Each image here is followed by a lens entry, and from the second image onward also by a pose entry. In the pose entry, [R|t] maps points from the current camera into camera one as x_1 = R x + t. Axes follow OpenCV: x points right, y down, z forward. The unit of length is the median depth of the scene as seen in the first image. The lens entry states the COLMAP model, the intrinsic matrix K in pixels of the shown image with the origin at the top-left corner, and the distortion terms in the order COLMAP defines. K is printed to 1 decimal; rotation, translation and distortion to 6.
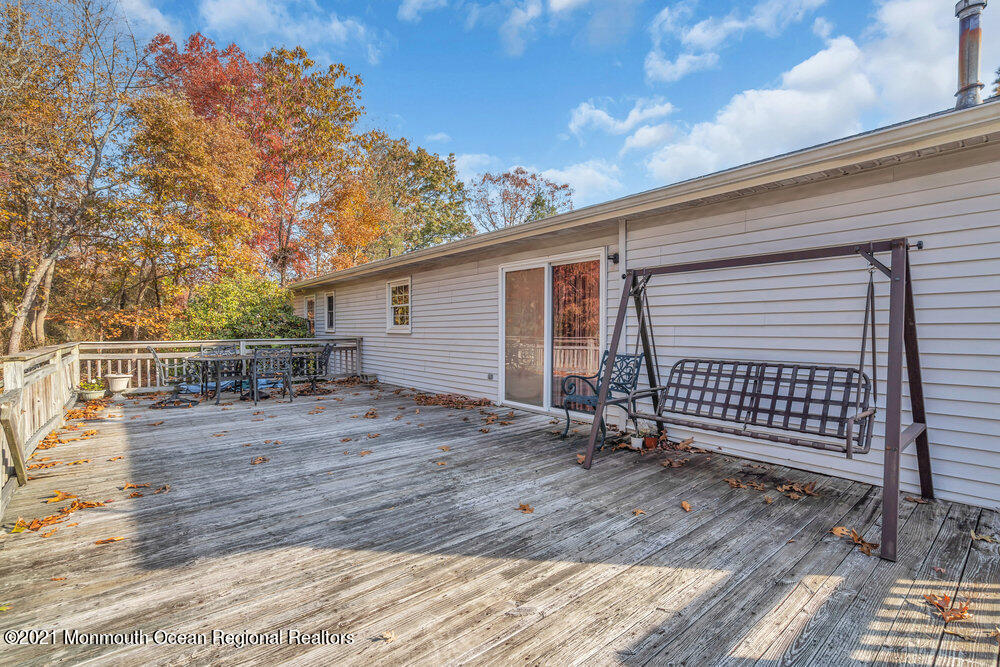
lens RADIAL K [[453.1, 0, 502.8], [0, 453.1, 333.6], [0, 0, 1]] dist [-0.002224, 0.002611]
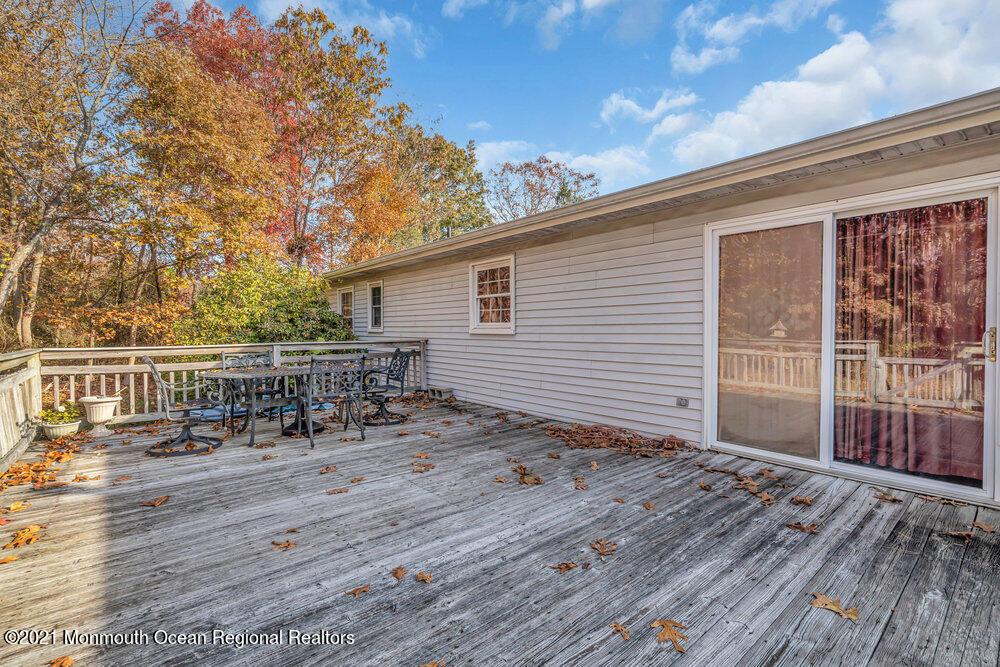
lens RADIAL K [[453.1, 0, 502.2], [0, 453.1, 332.1], [0, 0, 1]] dist [-0.002224, 0.002611]
pose [[0.999996, -0.002550, -0.001144, -0.176204], [0.002549, 0.999996, -0.001117, -0.002251], [0.001147, 0.001114, 0.999999, 0.229477]]
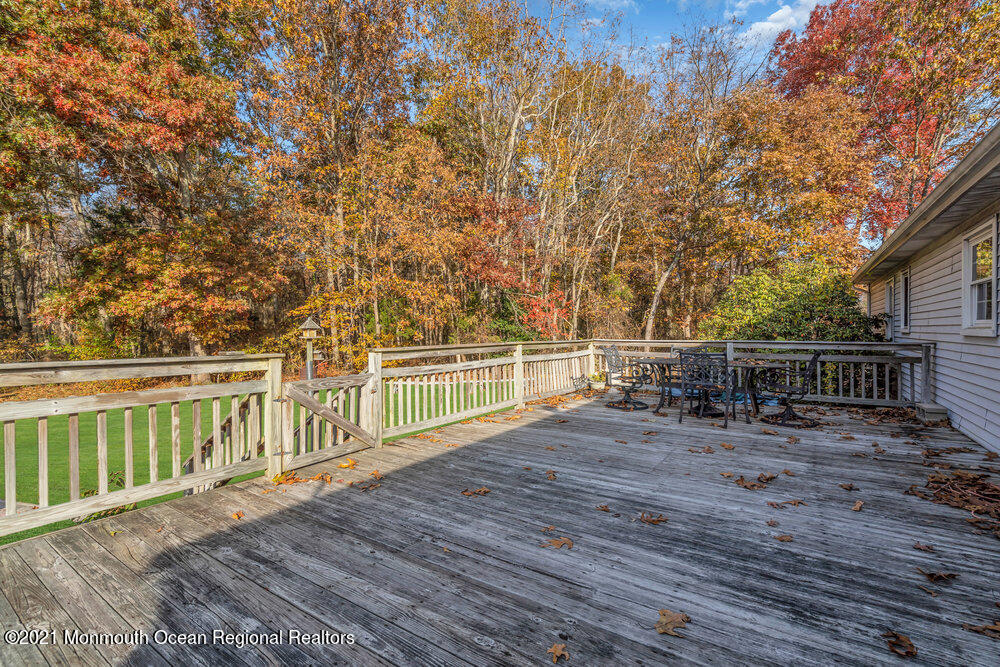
lens RADIAL K [[453.1, 0, 499.2], [0, 453.1, 333.4], [0, 0, 1]] dist [-0.002224, 0.002611]
pose [[0.276349, 0.010438, -0.961001, 0.086190], [-0.009429, 0.999922, 0.008150, -0.002271], [0.961011, 0.006809, 0.276426, 0.296617]]
